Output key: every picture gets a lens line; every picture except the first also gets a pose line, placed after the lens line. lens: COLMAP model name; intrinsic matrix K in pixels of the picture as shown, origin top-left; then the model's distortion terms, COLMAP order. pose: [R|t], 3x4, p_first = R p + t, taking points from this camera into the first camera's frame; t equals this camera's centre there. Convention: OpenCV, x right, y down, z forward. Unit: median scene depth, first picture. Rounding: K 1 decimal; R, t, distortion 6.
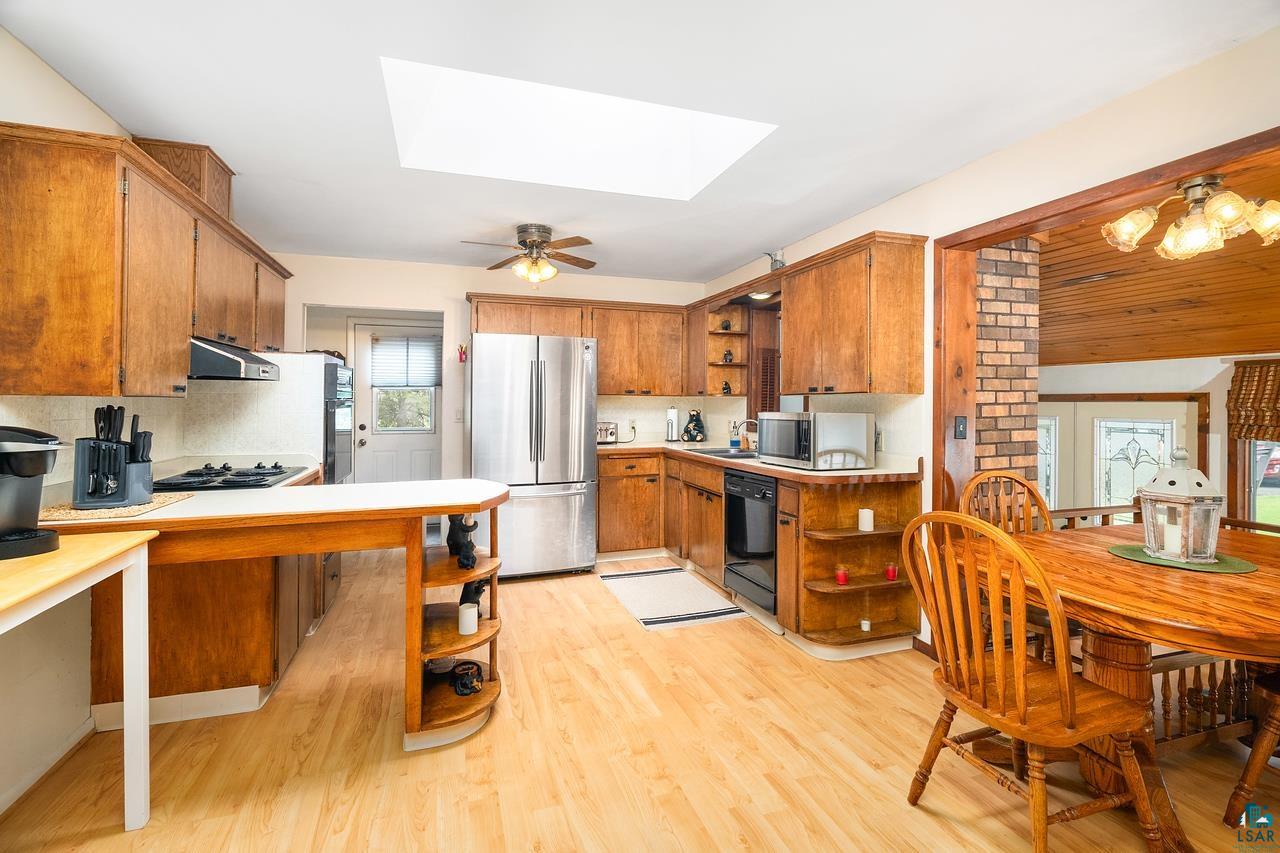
lens RADIAL K [[609.1, 0, 643.5], [0, 609.1, 393.7], [0, 0, 1]] dist [-0.002388, 0.000438]
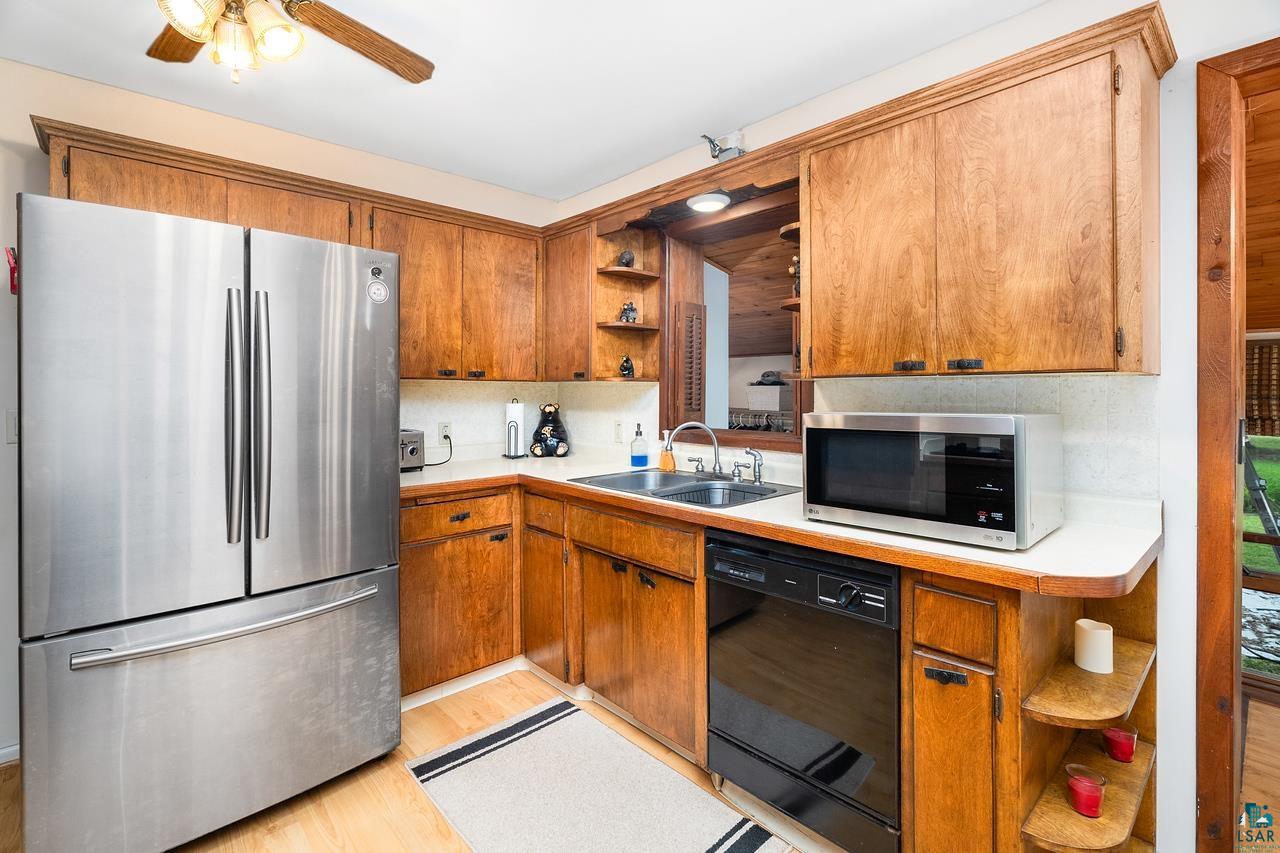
lens RADIAL K [[591.6, 0, 640.8], [0, 591.6, 390.6], [0, 0, 1]] dist [-0.003236, 0.000462]
pose [[0.912892, -0.003193, 0.408189, -0.090544], [-0.002723, 0.999900, 0.013910, 0.005574], [-0.408193, -0.013810, 0.912791, 0.505830]]
